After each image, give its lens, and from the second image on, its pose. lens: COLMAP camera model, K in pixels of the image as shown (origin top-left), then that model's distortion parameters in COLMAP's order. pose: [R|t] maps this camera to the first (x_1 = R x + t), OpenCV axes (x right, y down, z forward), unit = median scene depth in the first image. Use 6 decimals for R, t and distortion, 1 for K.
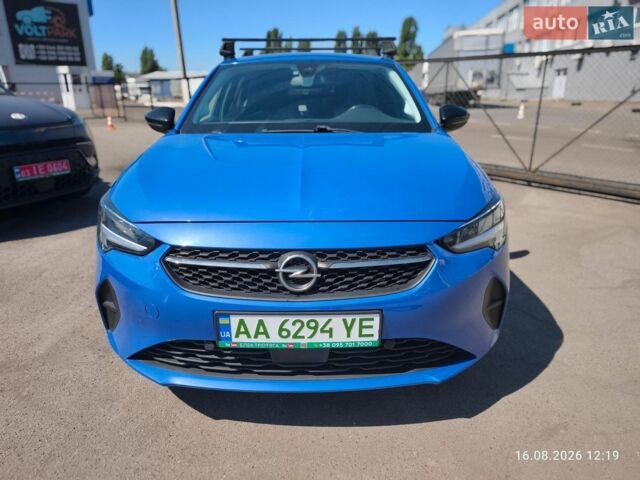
lens RADIAL K [[446.4, 0, 327.2], [0, 446.4, 237.1], [0, 0, 1]] dist [0.022240, -0.030716]
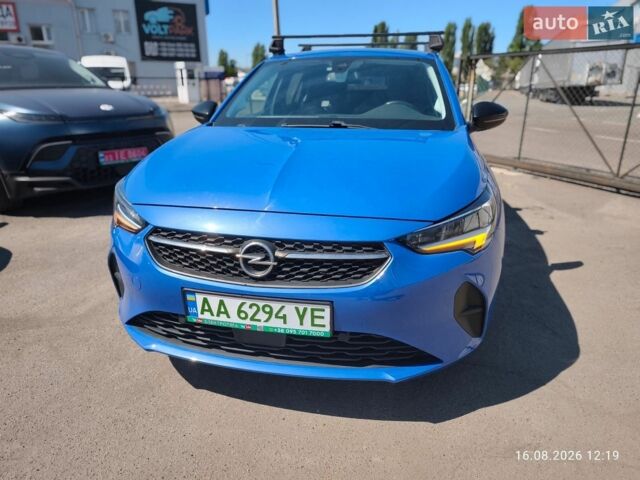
lens RADIAL K [[446.4, 0, 327.2], [0, 446.4, 237.1], [0, 0, 1]] dist [0.022240, -0.030716]
pose [[0.976362, 0.072578, -0.203594, 0.286247], [-0.070311, 0.997356, 0.018354, -0.004021], [0.204388, -0.003606, 0.978883, -0.005208]]
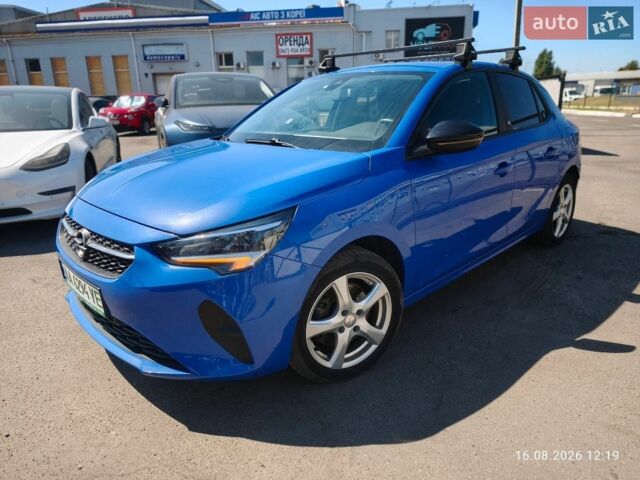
lens RADIAL K [[447.6, 0, 316.2], [0, 447.6, 233.5], [0, 0, 1]] dist [0.002847, -0.002088]
pose [[0.686203, 0.198772, -0.699725, 1.265502], [-0.209439, 0.975194, 0.071634, -0.183454], [0.696607, 0.097394, 0.710812, 0.484276]]
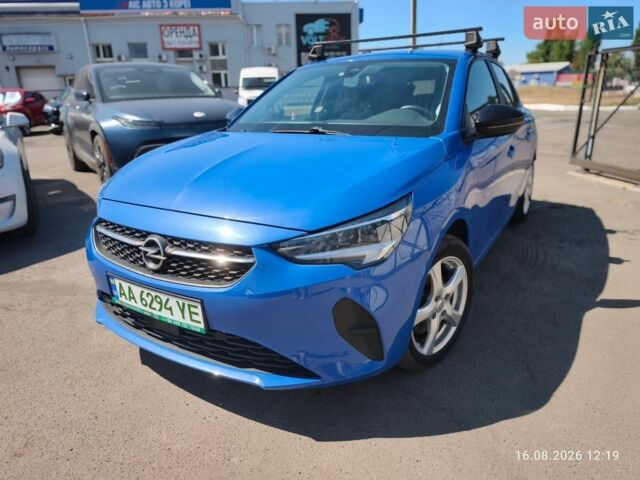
lens RADIAL K [[448.5, 0, 320.0], [0, 448.5, 240.0], [0, 0, 1]] dist [-0.000904, -0.008424]
pose [[0.845295, 0.150228, -0.512746, 0.826989], [-0.144642, 0.988165, 0.051068, -0.071052], [0.514350, 0.030997, 0.857020, 0.201816]]
